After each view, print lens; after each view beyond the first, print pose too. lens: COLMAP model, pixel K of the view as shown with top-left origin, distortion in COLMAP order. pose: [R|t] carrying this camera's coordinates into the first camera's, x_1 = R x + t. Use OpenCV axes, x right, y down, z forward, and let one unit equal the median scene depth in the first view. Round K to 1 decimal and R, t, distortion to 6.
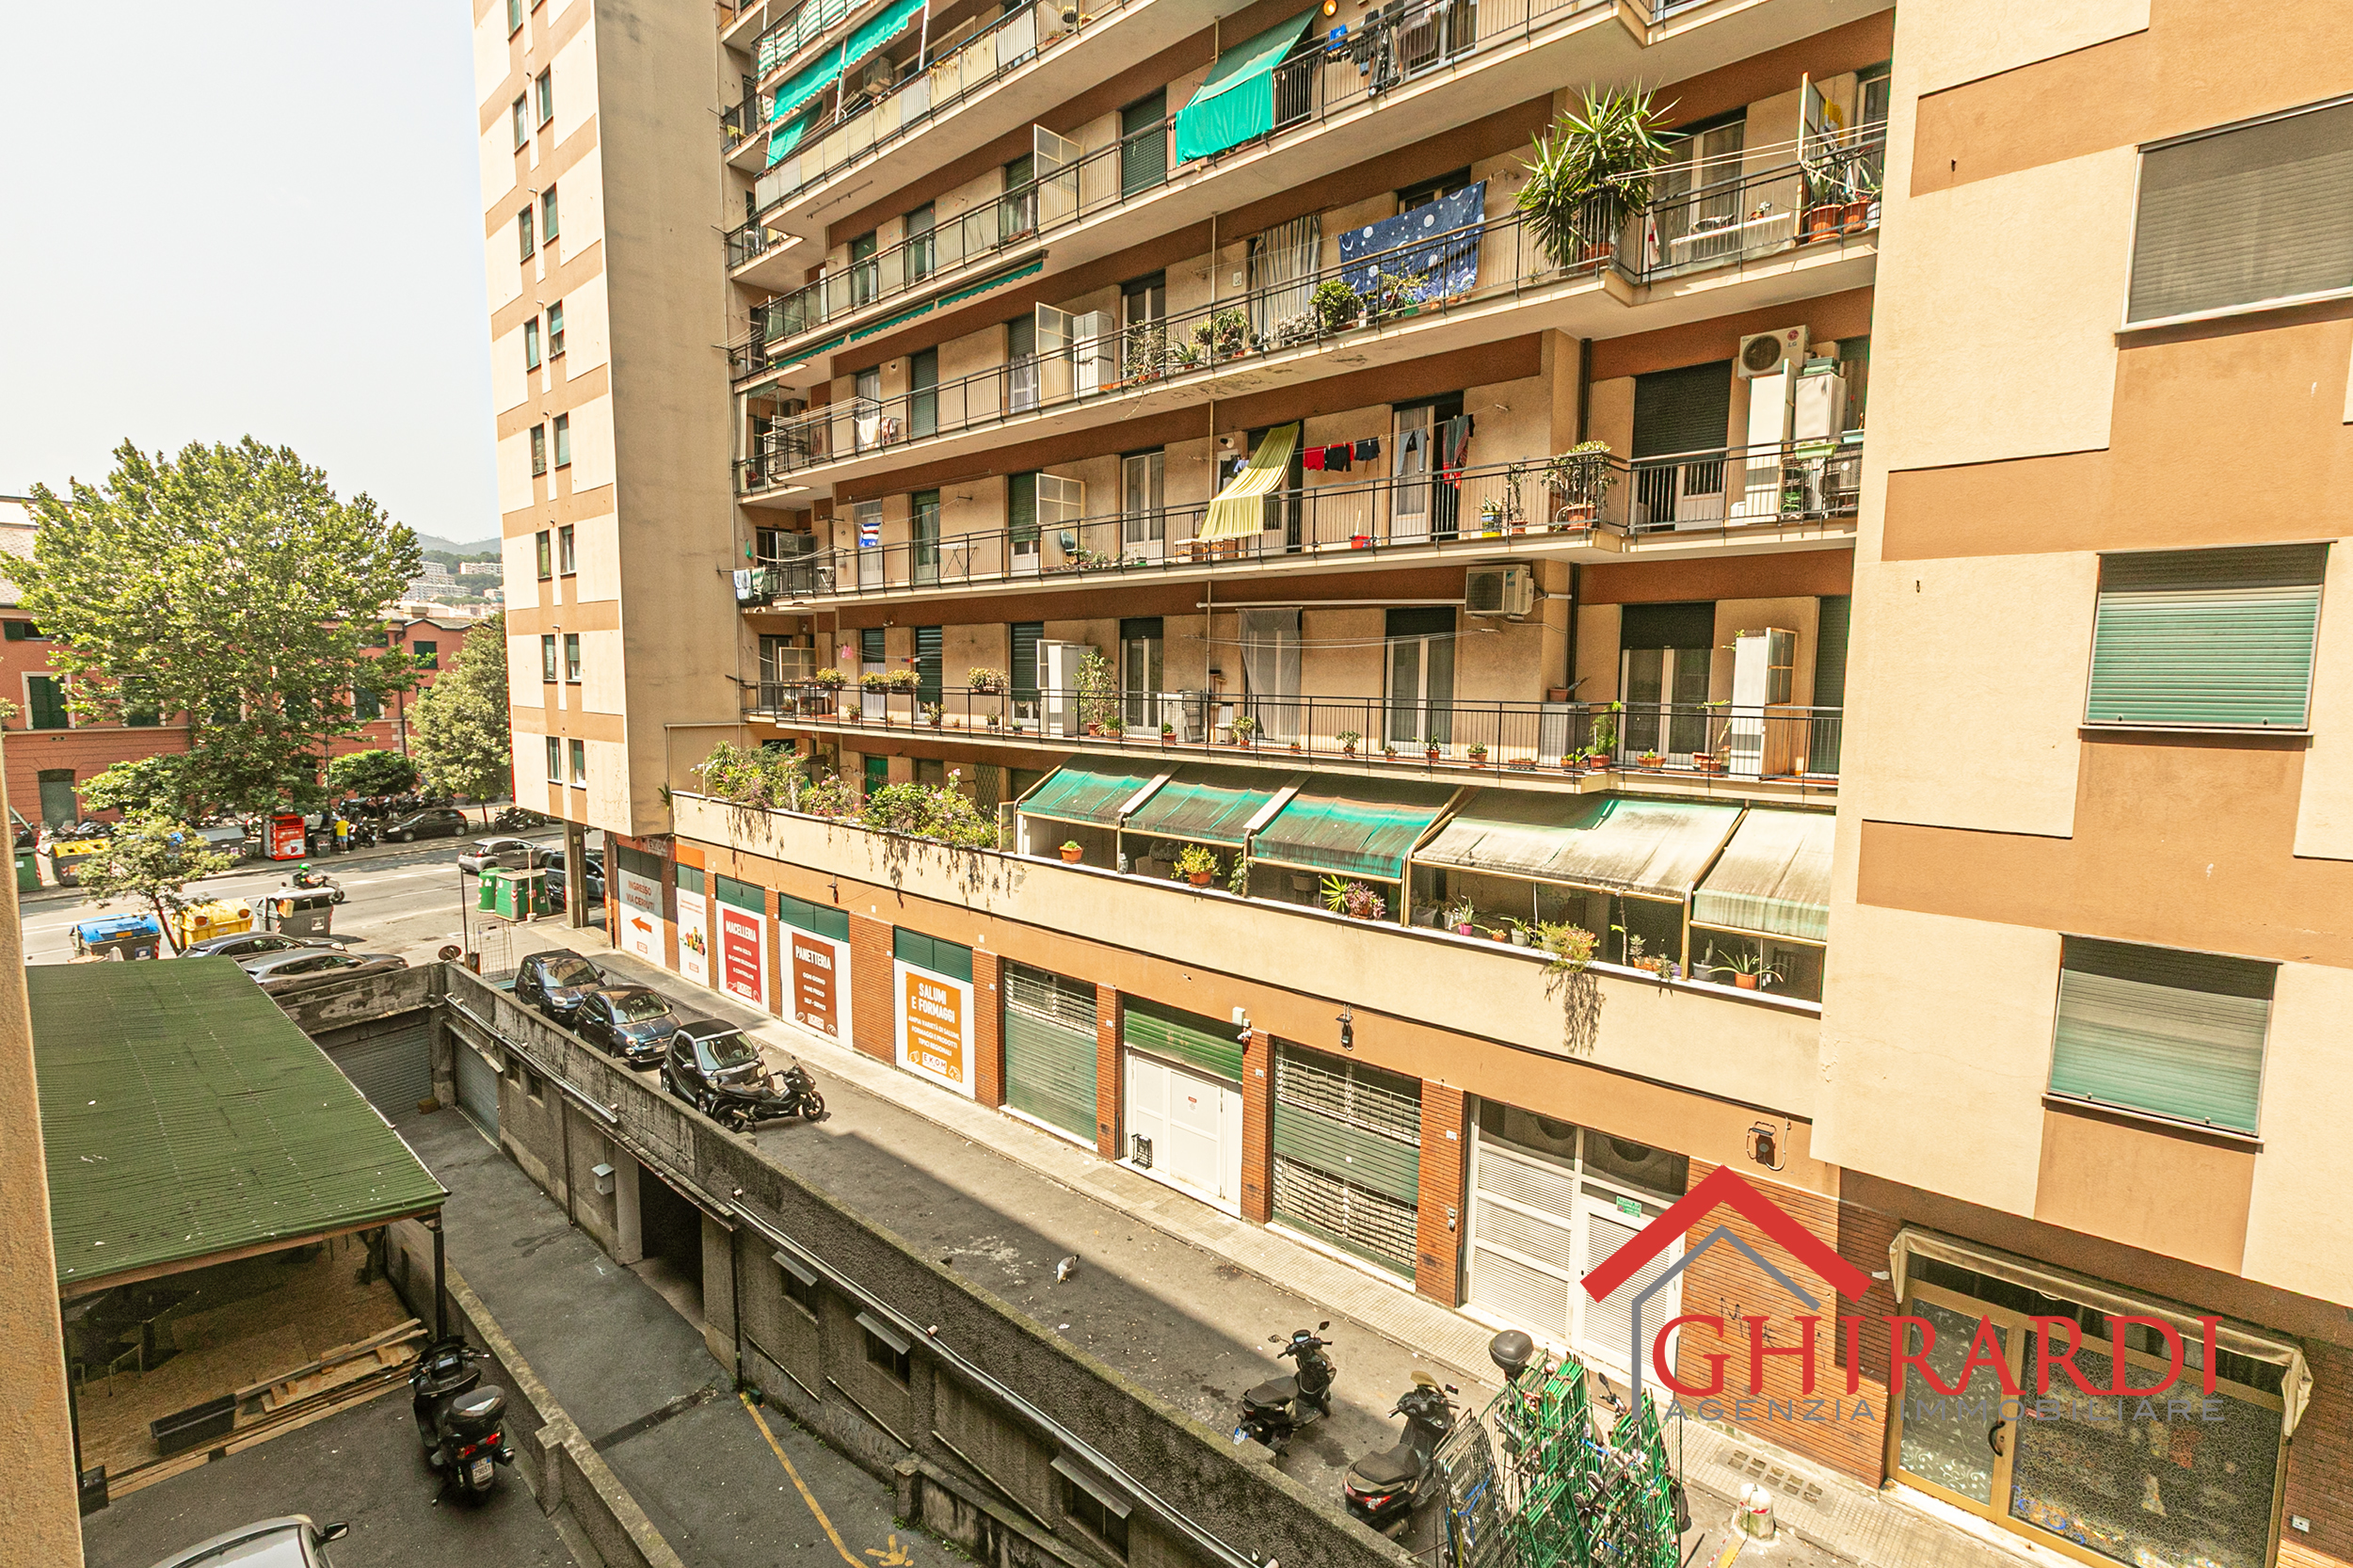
lens RADIAL K [[1147.3, 0, 1176.4], [0, 1147.3, 790.7], [0, 0, 1]] dist [0.001727, 0.000190]
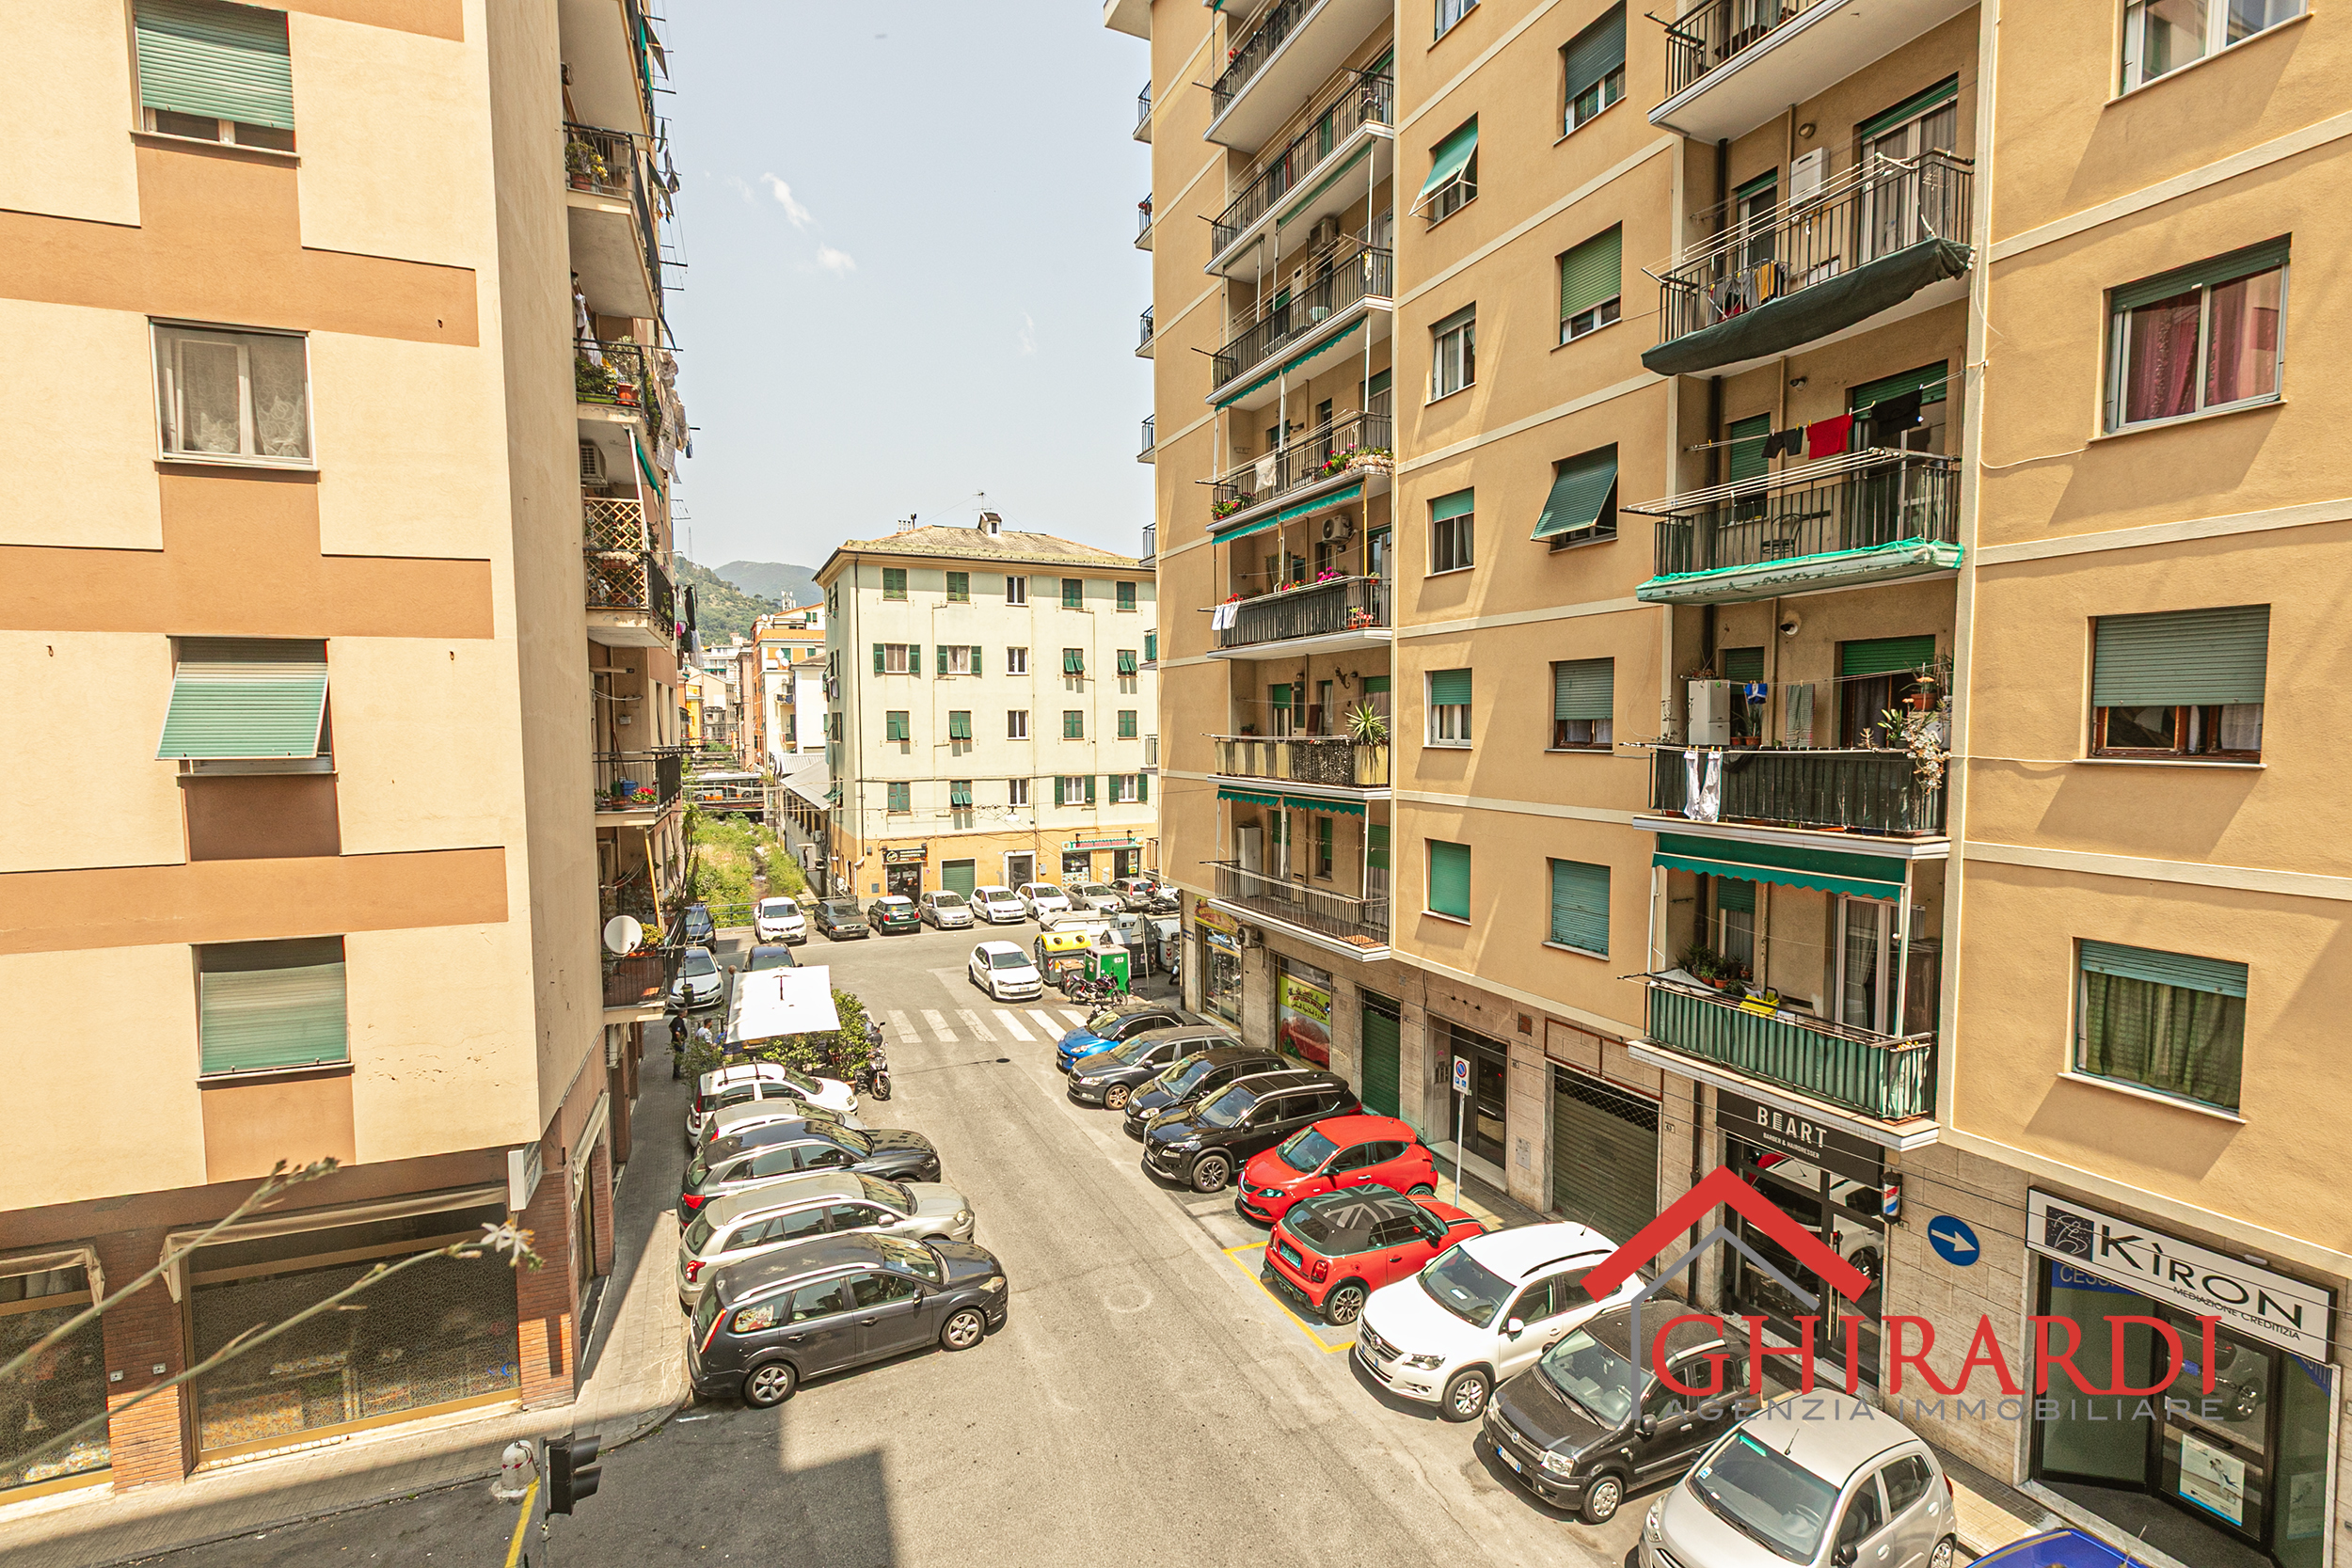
lens RADIAL K [[1054.1, 0, 1171.4], [0, 1054.1, 783.8], [0, 0, 1]] dist [0.001508, 0.000202]
pose [[0.423882, -0.067636, 0.903188, 0.014598], [0.107250, 0.993940, 0.024098, 0.002707], [-0.899345, 0.086652, 0.428567, -0.029482]]
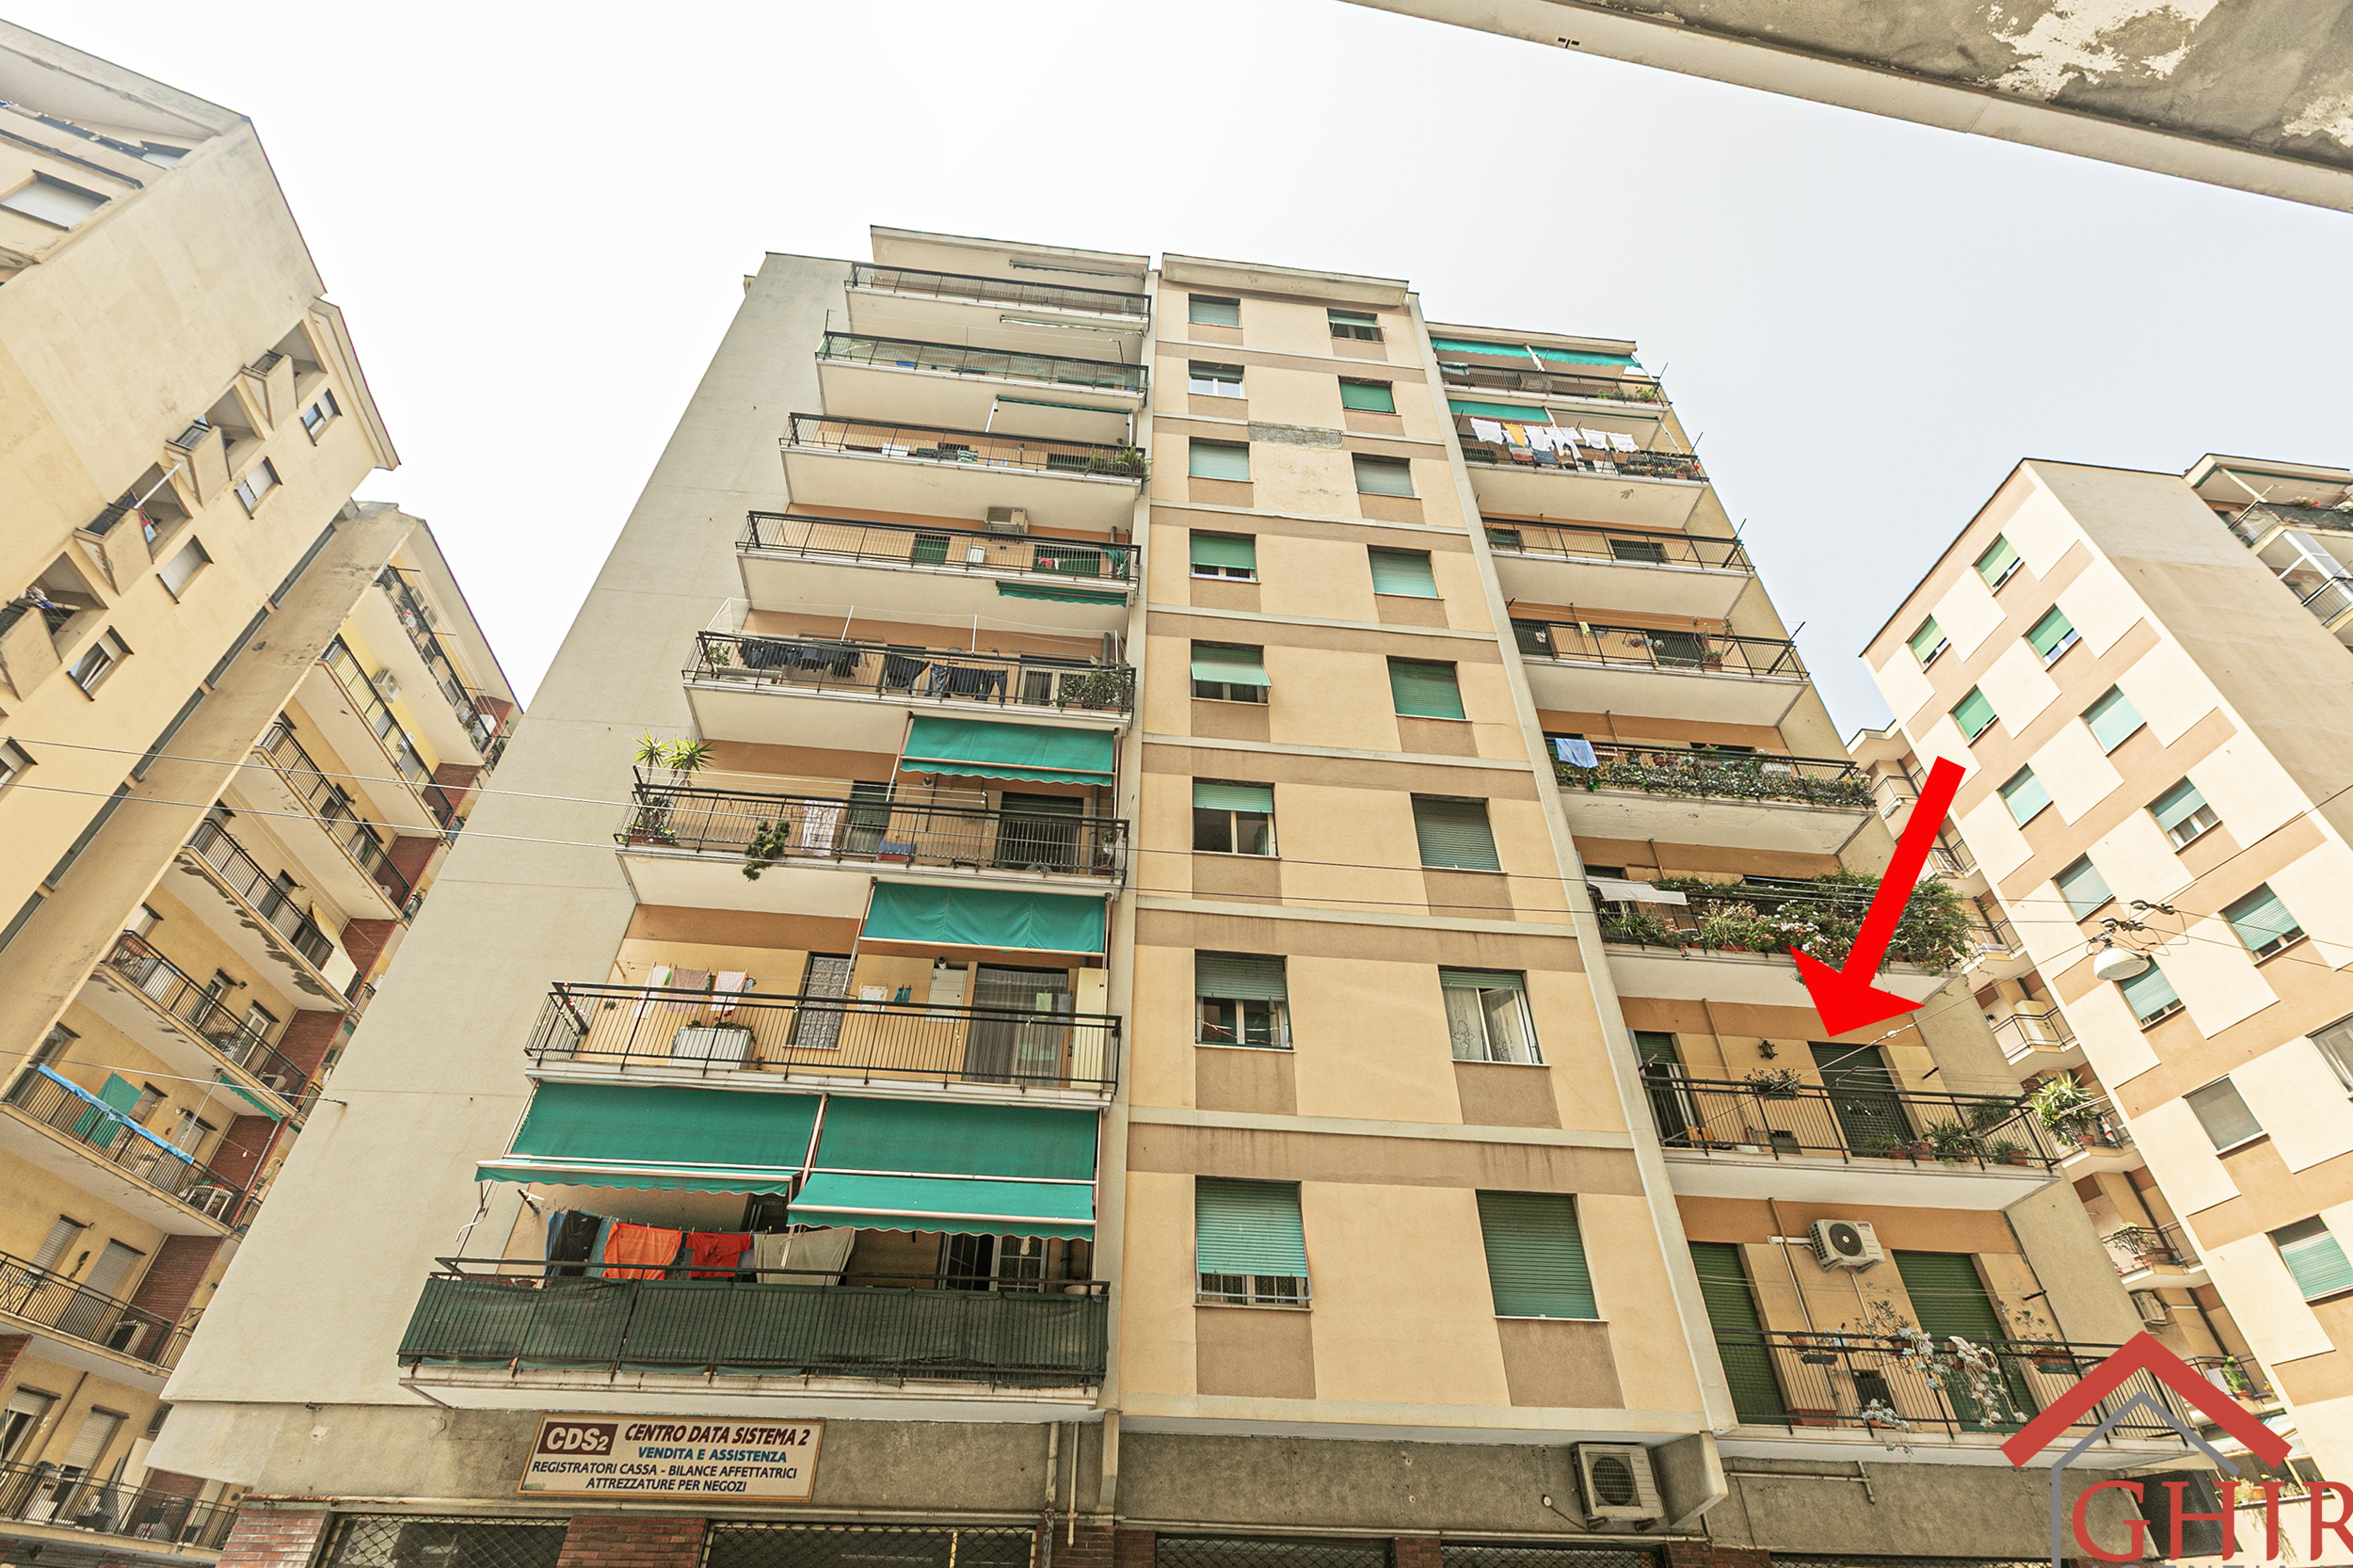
lens RADIAL K [[1089.1, 0, 1176.5], [0, 1089.1, 784.0], [0, 0, 1]] dist [0.003299, -0.000911]
pose [[0.768844, -0.408132, -0.492247, 0.017934], [-0.068653, 0.712677, -0.698125, 0.065256], [0.635740, 0.570544, 0.519918, -0.154464]]
